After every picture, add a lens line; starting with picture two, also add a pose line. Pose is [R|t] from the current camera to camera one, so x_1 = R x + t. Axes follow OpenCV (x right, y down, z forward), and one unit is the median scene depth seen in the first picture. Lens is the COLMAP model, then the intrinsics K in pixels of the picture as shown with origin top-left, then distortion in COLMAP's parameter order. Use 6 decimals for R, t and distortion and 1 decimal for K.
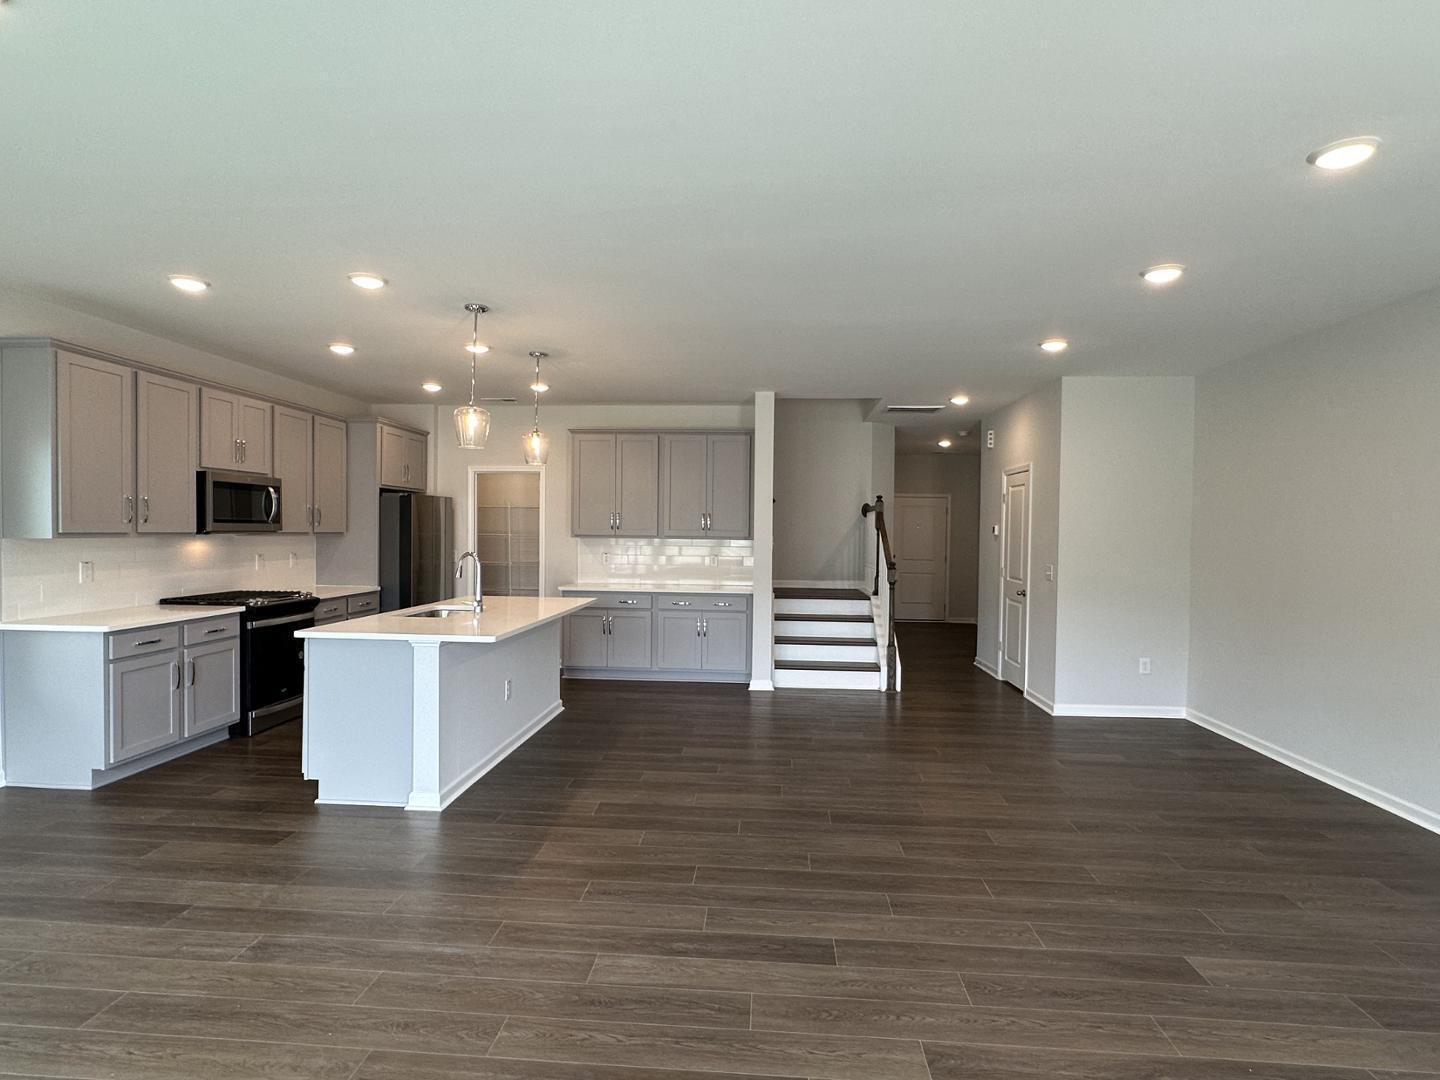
lens RADIAL K [[763.8, 0, 714.8], [0, 763.8, 546.2], [0, 0, 1]] dist [-0.001830, -0.000310]
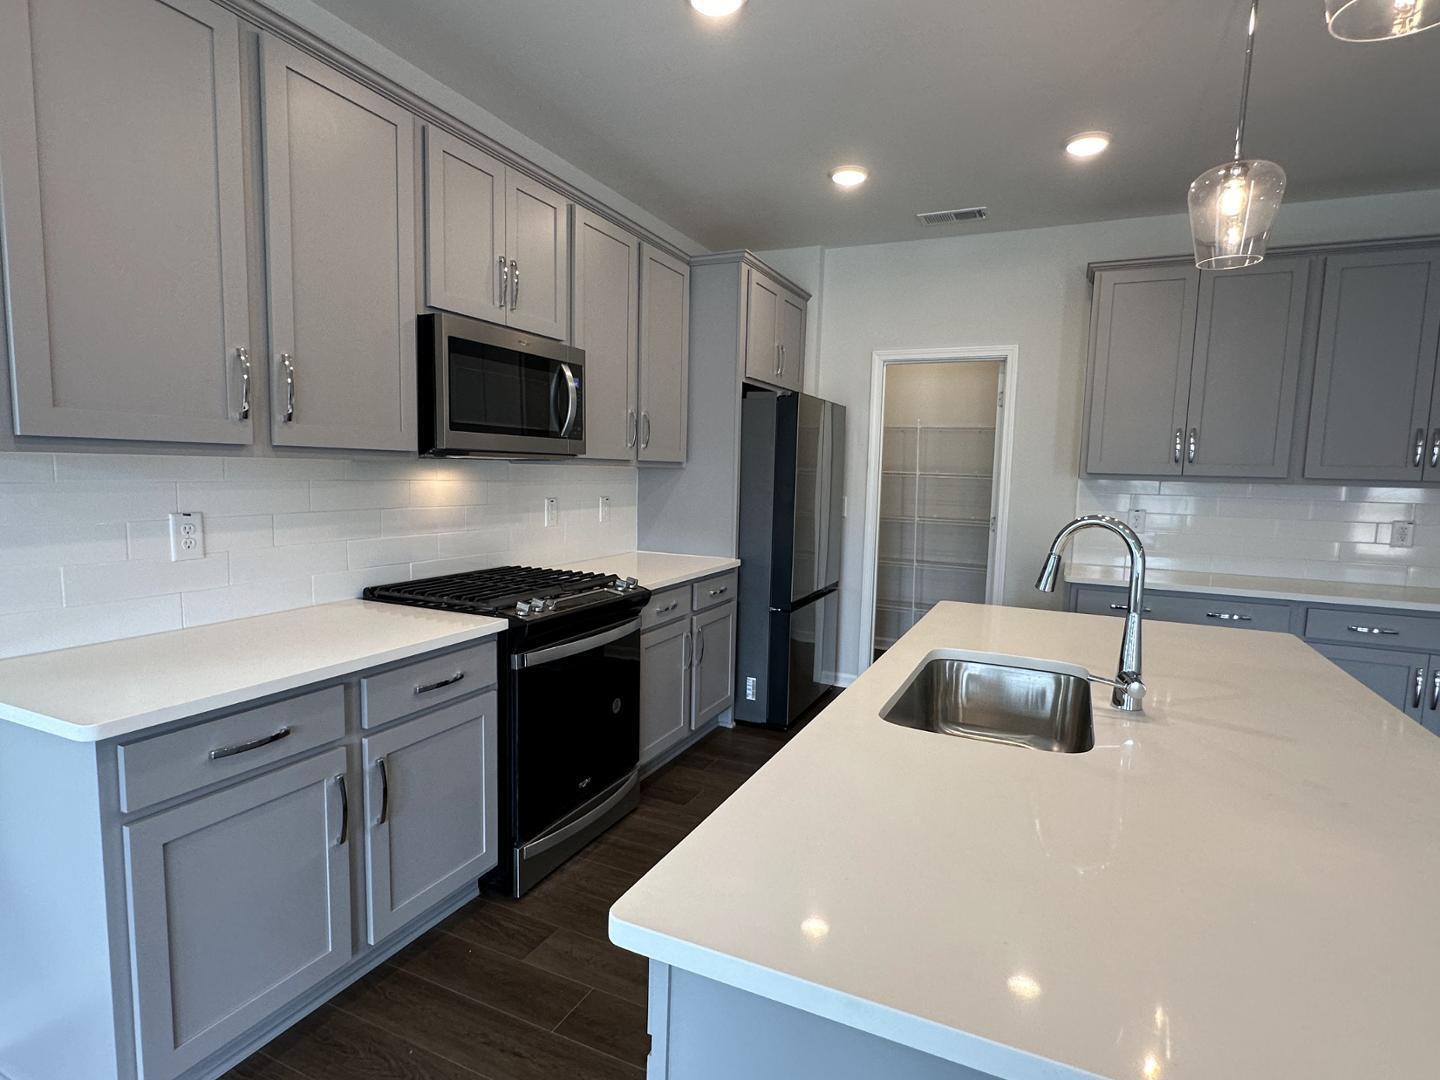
lens RADIAL K [[763.8, 0, 719.2], [0, 763.8, 540.9], [0, 0, 1]] dist [-0.001830, -0.000310]
pose [[0.938090, 0.045248, -0.343424, -0.326712], [-0.022046, 0.997221, 0.071169, -0.001007], [0.345690, -0.059191, 0.936480, 0.587873]]
